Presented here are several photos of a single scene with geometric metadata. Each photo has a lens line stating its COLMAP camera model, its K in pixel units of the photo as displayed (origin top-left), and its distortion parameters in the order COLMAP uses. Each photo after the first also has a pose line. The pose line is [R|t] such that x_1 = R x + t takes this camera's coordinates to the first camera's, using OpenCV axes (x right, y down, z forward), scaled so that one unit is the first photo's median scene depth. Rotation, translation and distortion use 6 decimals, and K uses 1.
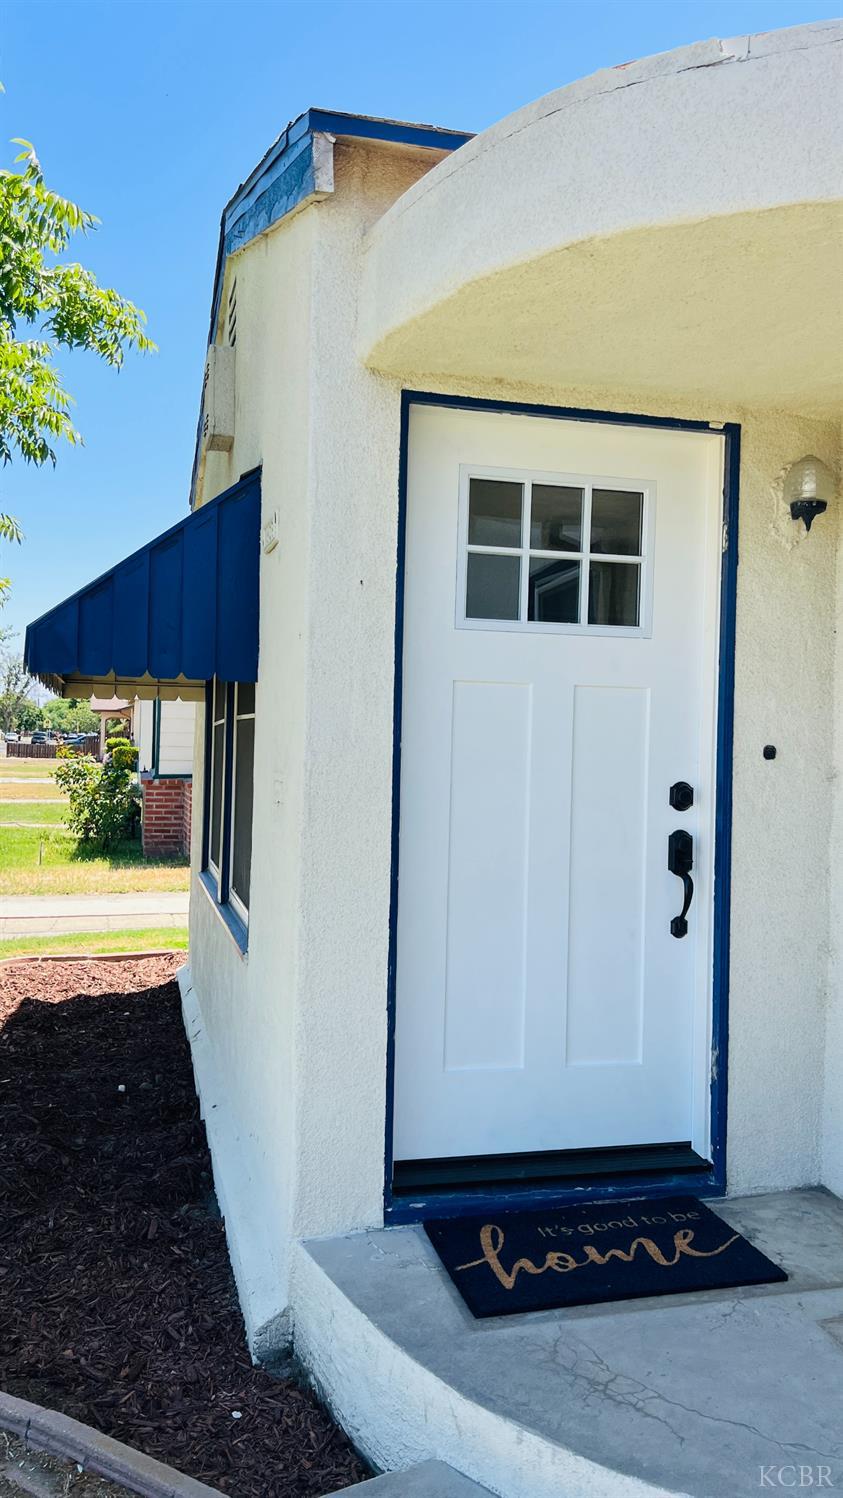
lens RADIAL K [[1114.9, 0, 421.3], [0, 1114.9, 743.1], [0, 0, 1]] dist [0.022848, -0.028942]
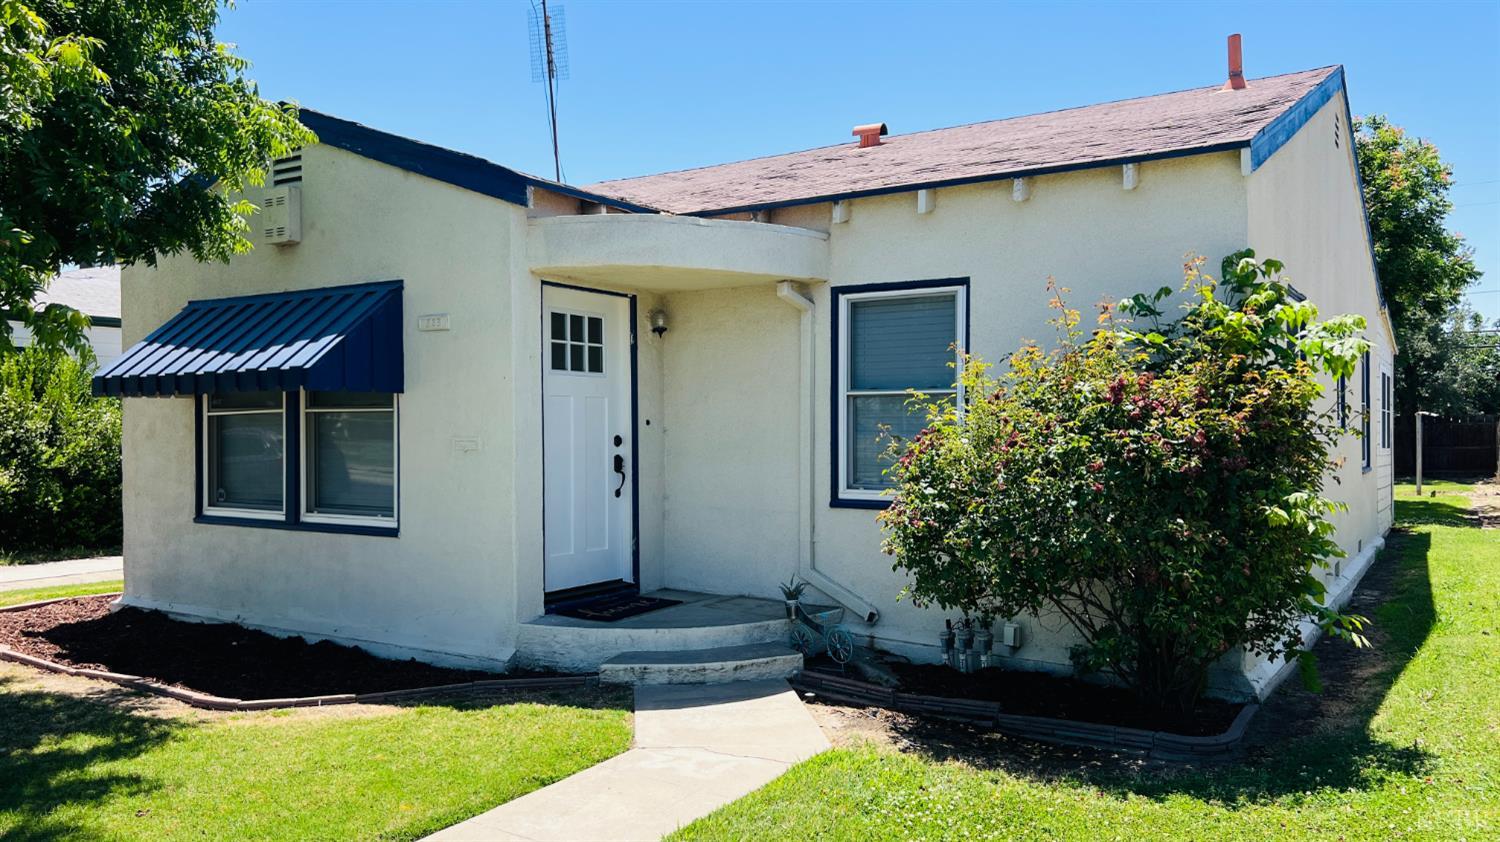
lens RADIAL K [[1116.4, 0, 749.9], [0, 1116.4, 423.5], [0, 0, 1]] dist [0.022848, -0.028942]
pose [[0.708875, -0.023196, 0.704953, -1.333344], [0.019421, 0.999722, 0.013366, -0.019290], [-0.705067, 0.004216, 0.709128, -0.993120]]
